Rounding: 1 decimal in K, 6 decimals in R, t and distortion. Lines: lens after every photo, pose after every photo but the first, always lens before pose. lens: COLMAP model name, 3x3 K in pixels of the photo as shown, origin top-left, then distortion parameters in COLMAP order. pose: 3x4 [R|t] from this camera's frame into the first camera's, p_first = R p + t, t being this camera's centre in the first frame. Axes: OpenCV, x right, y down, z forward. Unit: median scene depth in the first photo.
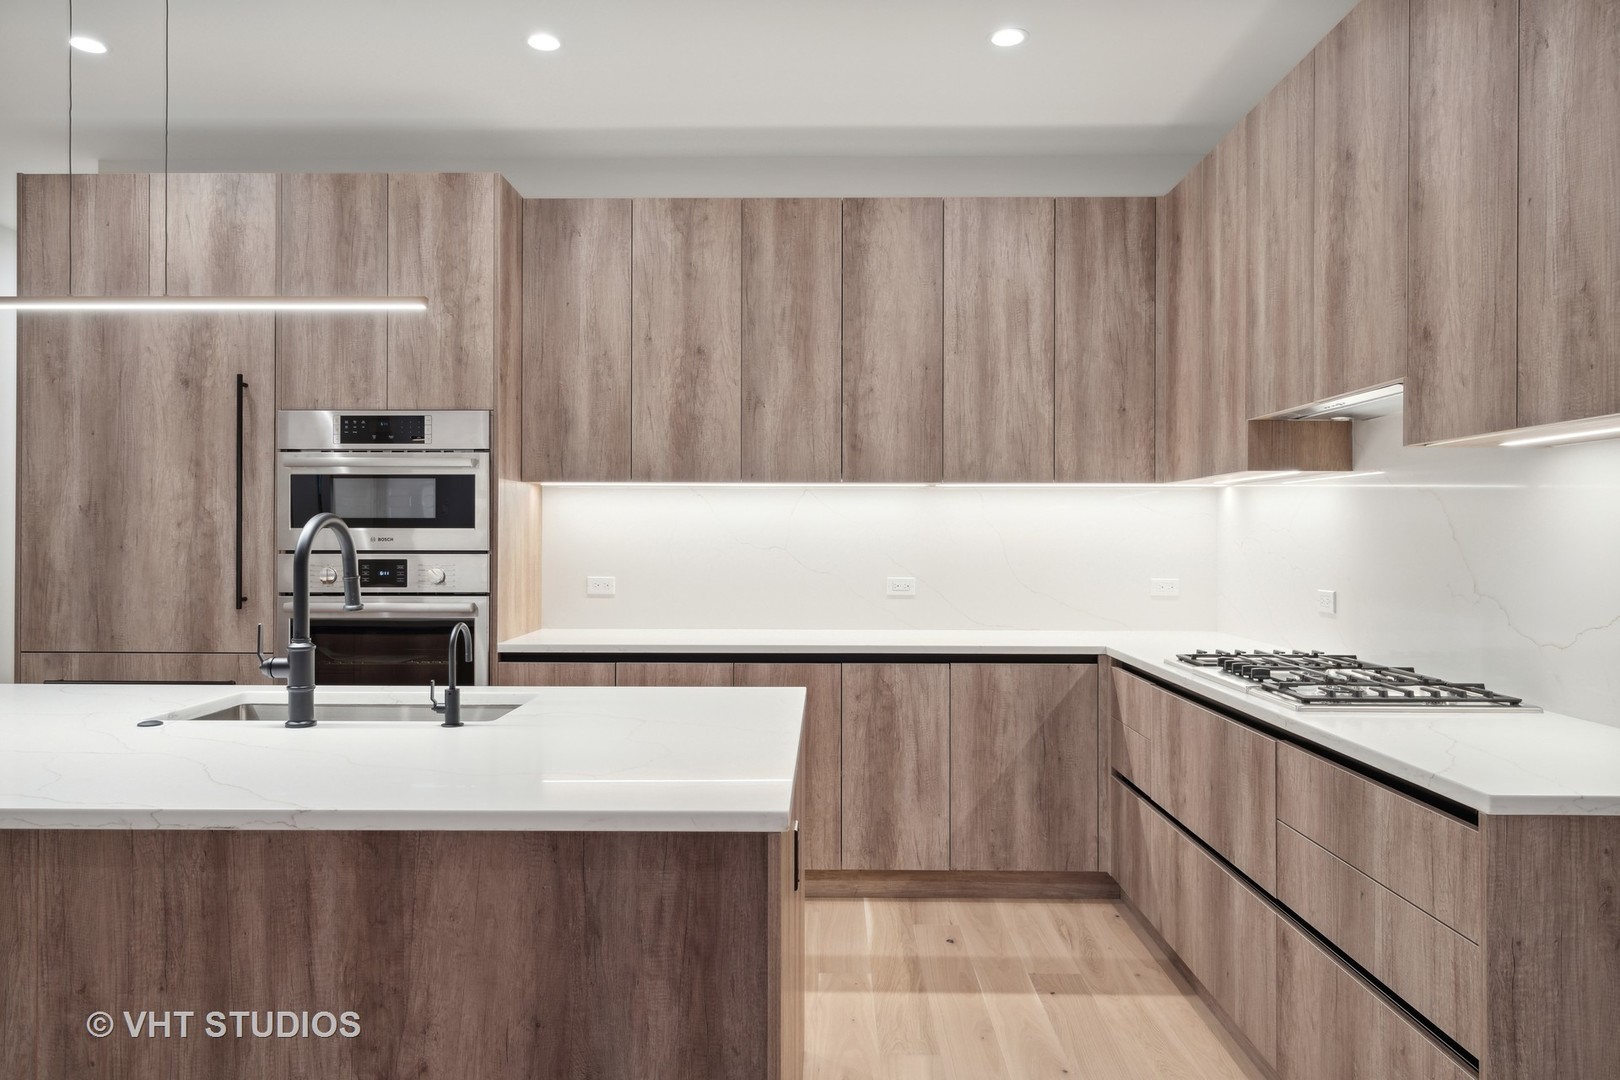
lens RADIAL K [[1079.0, 0, 814.8], [0, 1079.0, 533.7], [0, 0, 1]] dist [0.003761, 0.001545]
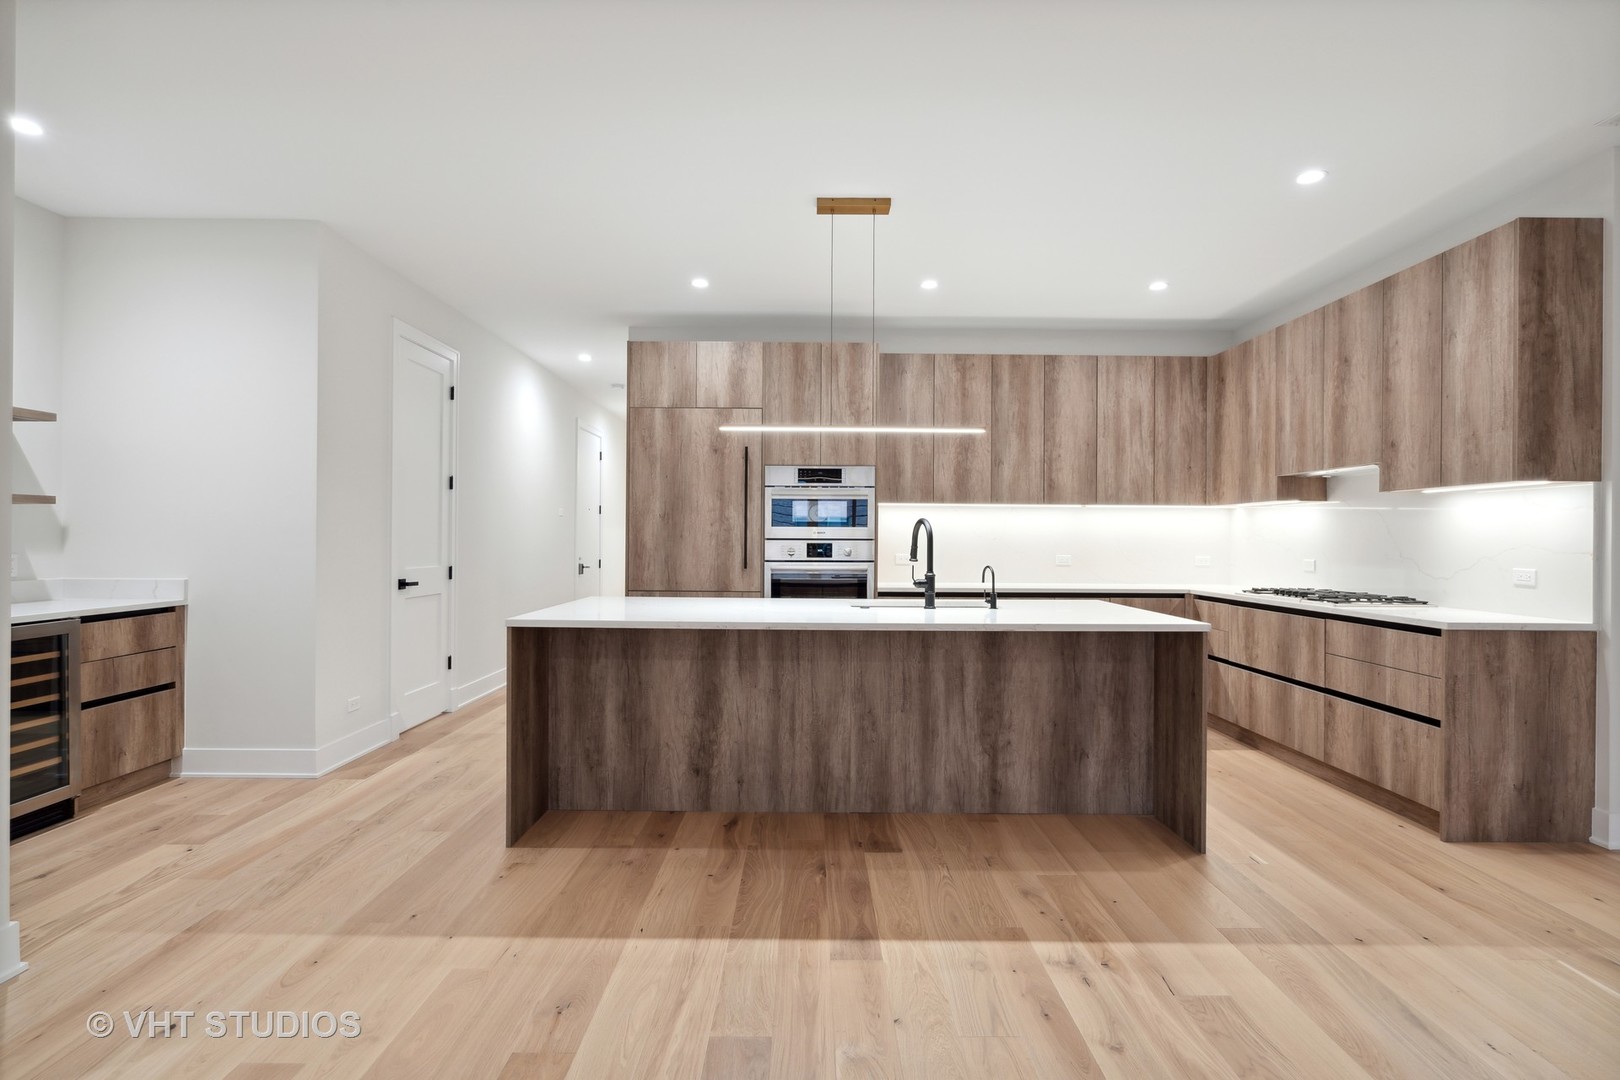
lens RADIAL K [[788.3, 0, 821.1], [0, 788.3, 538.1], [0, 0, 1]] dist [-0.002622, 0.002360]
pose [[0.999634, 0.004742, 0.026648, -0.434302], [-0.004773, 0.999988, 0.001075, 0.013313], [-0.026642, -0.001202, 0.999644, -0.408925]]
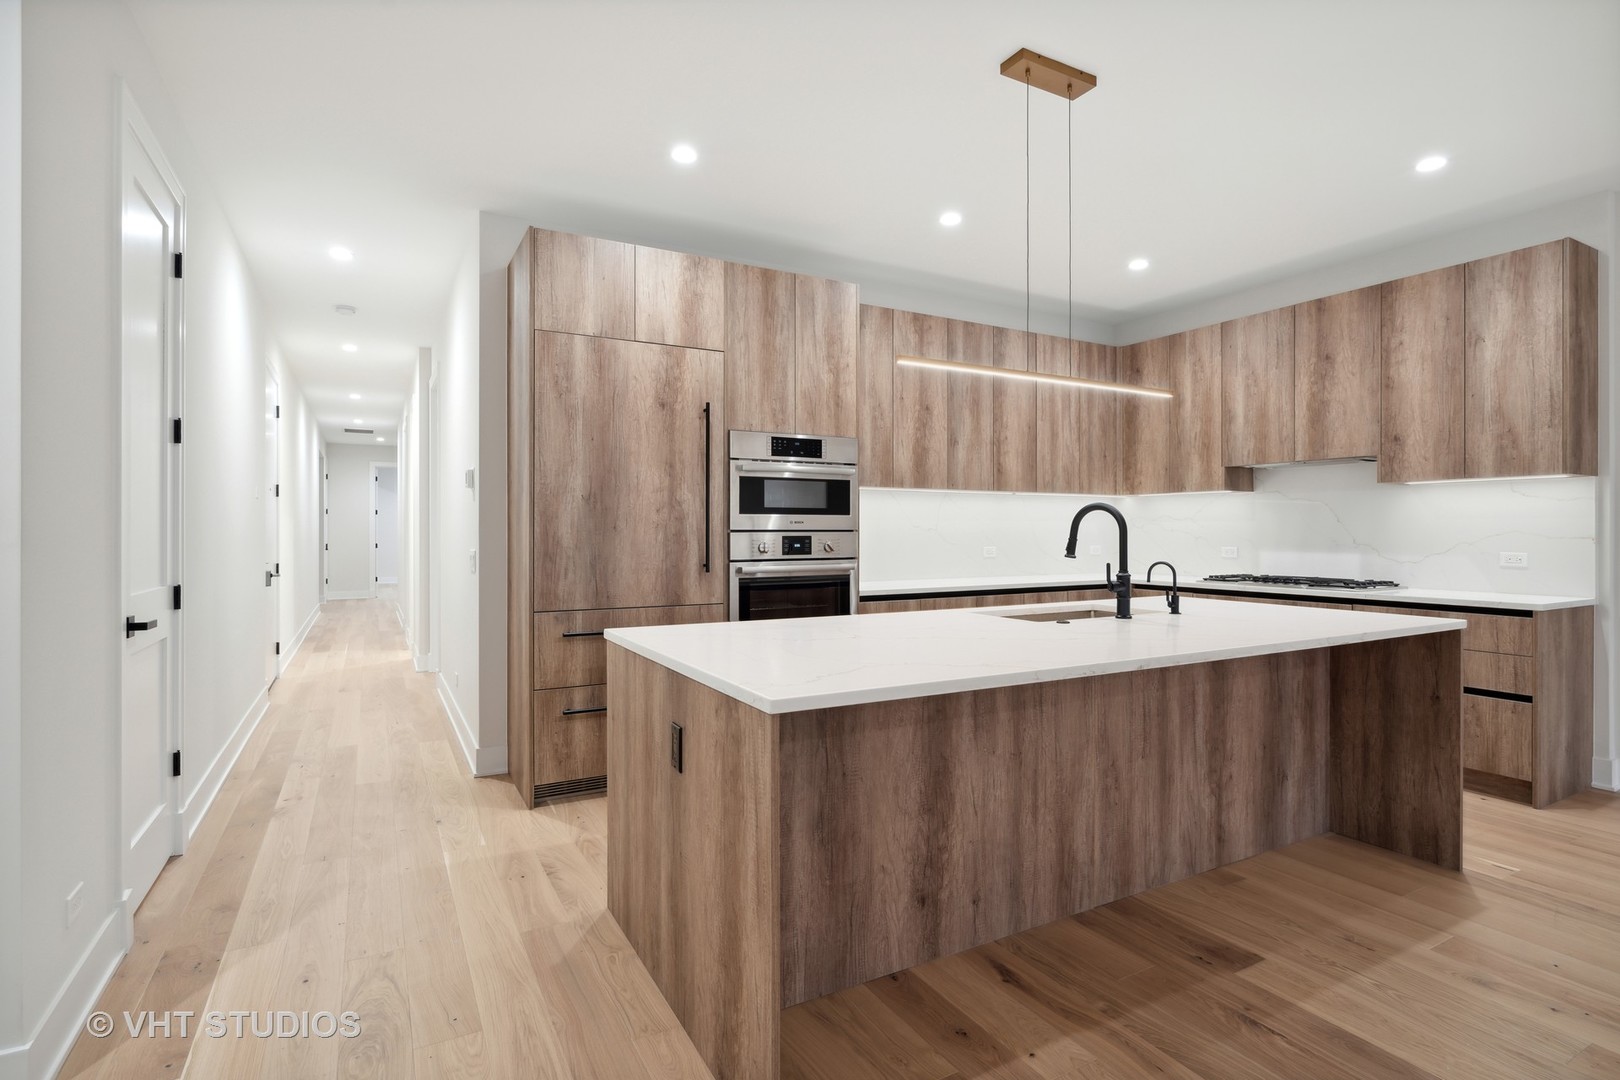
lens RADIAL K [[788.3, 0, 815.6], [0, 788.3, 529.9], [0, 0, 1]] dist [-0.002622, 0.002360]
pose [[0.863965, -0.001615, 0.503549, -0.917793], [0.001010, 0.999998, 0.001474, 0.013893], [-0.503551, -0.000765, 0.863965, 0.058534]]
